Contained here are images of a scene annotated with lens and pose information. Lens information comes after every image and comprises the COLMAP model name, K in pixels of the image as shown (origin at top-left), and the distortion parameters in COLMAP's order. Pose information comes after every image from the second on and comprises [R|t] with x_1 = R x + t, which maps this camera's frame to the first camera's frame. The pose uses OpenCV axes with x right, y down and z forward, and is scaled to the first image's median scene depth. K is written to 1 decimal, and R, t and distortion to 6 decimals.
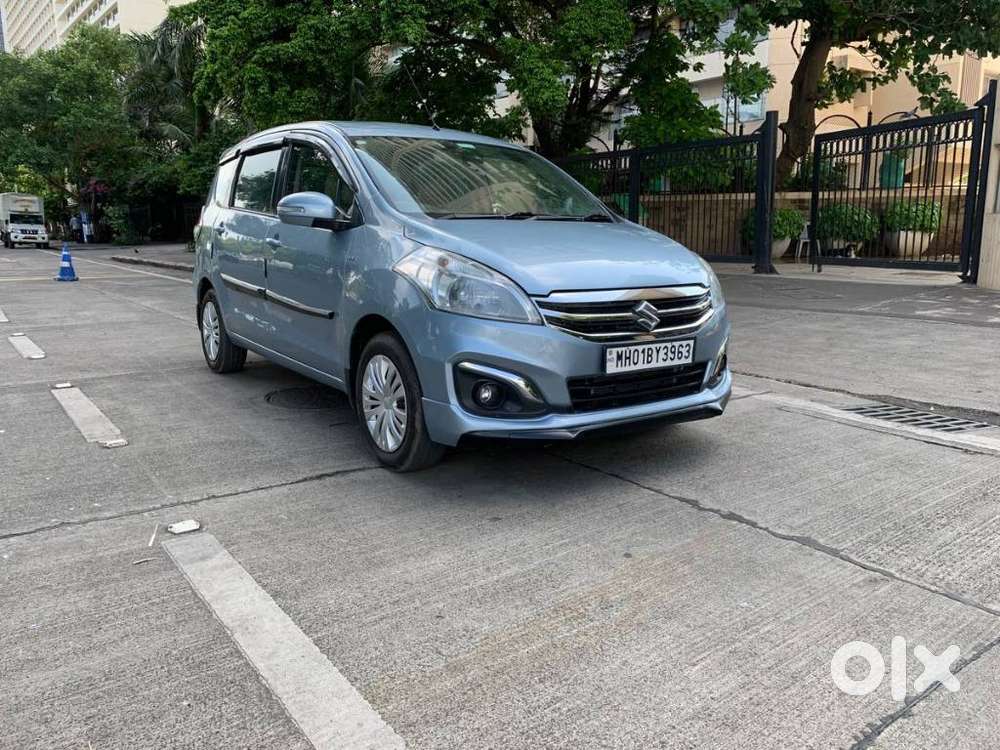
lens RADIAL K [[784.0, 0, 510.8], [0, 784.0, 372.9], [0, 0, 1]] dist [0.012014, 0.003093]
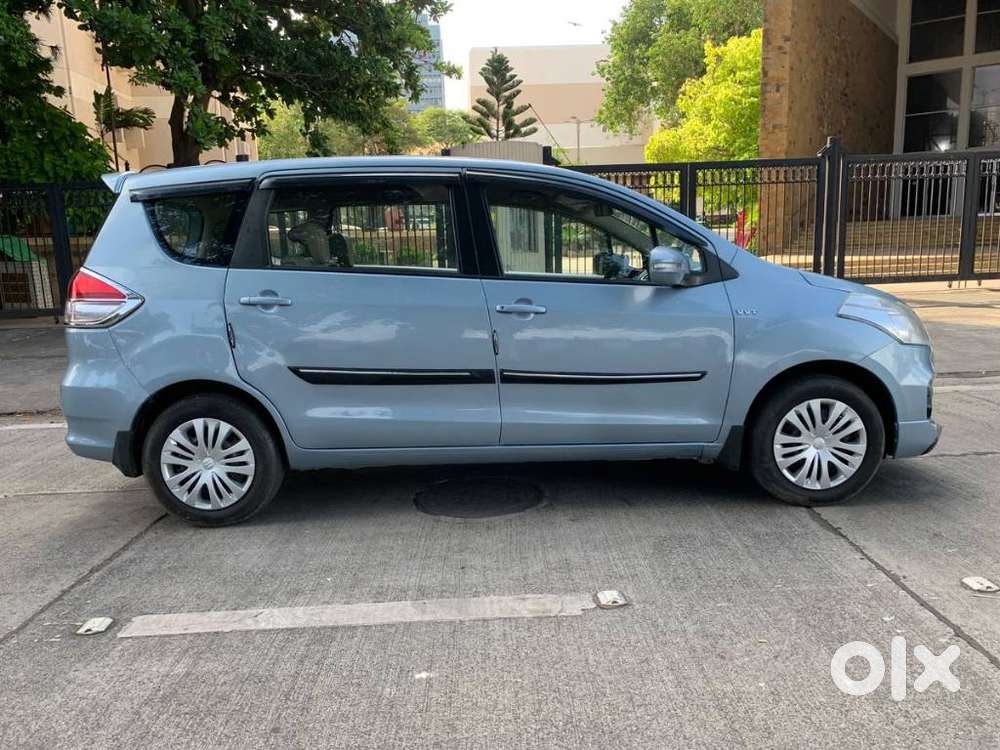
lens RADIAL K [[750.2, 0, 508.0], [0, 750.2, 409.1], [0, 0, 1]] dist [0.000839, -0.002949]
pose [[0.573531, -0.184546, 0.798126, -1.266875], [0.179670, 0.978909, 0.097237, -0.191070], [-0.799238, 0.087631, 0.594592, 0.766374]]
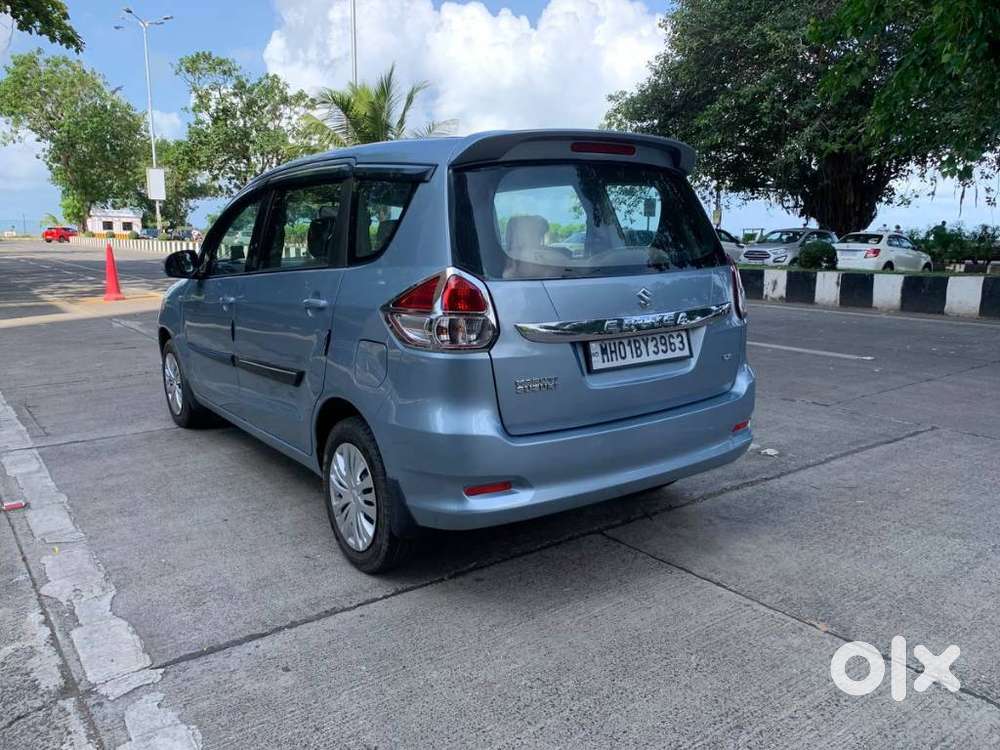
lens RADIAL K [[774.8, 0, 515.8], [0, 774.8, 387.9], [0, 0, 1]] dist [0.008110, -0.001149]
pose [[-0.999853, 0.009708, -0.014138, -0.445079], [0.003657, 0.926106, 0.377247, -0.613388], [0.016756, 0.377140, -0.926005, 2.866317]]
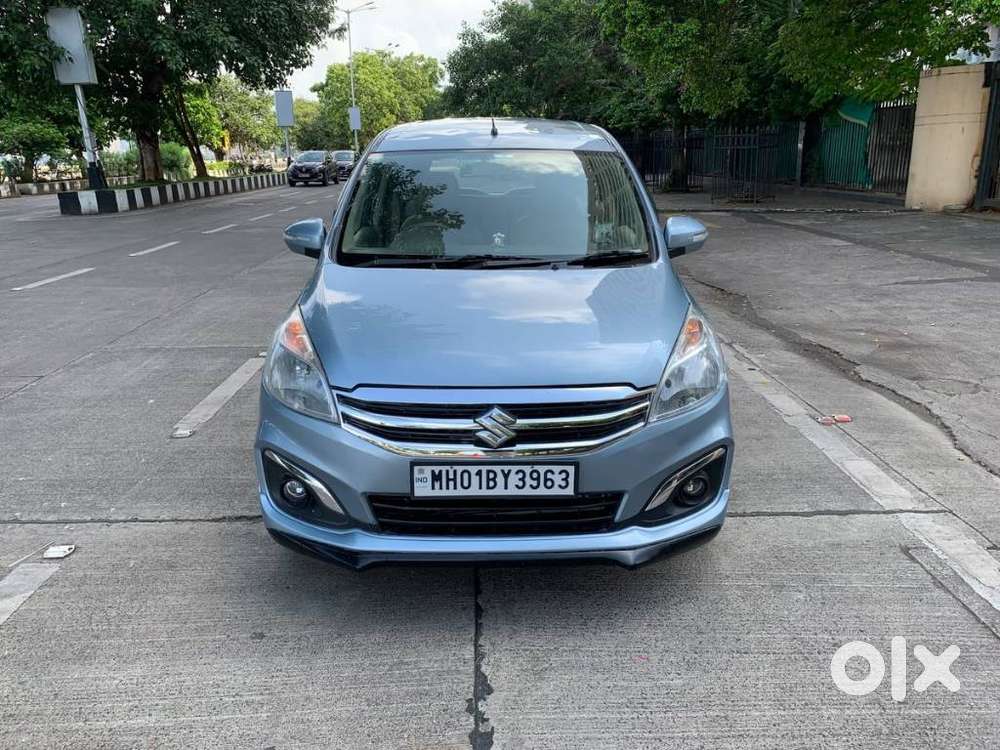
lens RADIAL K [[792.7, 0, 500.9], [0, 792.7, 354.2], [0, 0, 1]] dist [0.009638, 0.007222]
pose [[0.818811, 0.136159, -0.557682, 0.587847], [-0.094457, 0.990179, 0.103068, -0.218824], [0.566239, -0.031717, 0.823631, 0.375092]]
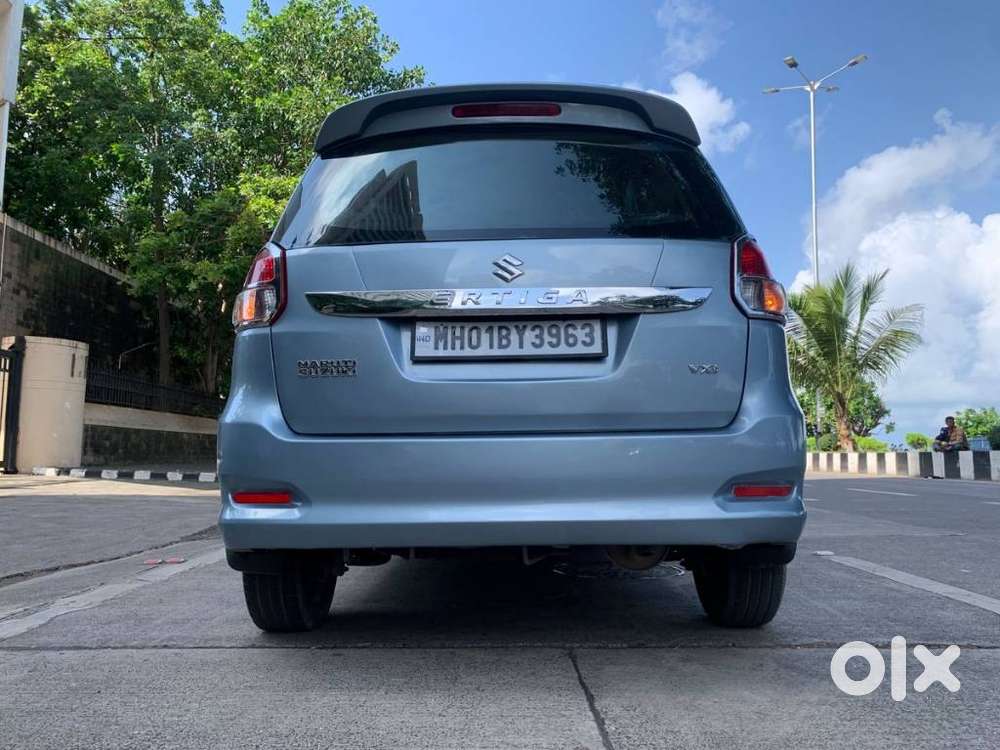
lens RADIAL K [[780.3, 0, 507.3], [0, 780.3, 379.4], [0, 0, 1]] dist [0.006300, 0.001055]
pose [[-0.805453, 0.065764, 0.588999, -0.968555], [0.115489, 0.992189, 0.047148, -0.320431], [-0.581298, 0.105998, -0.806757, 2.556751]]
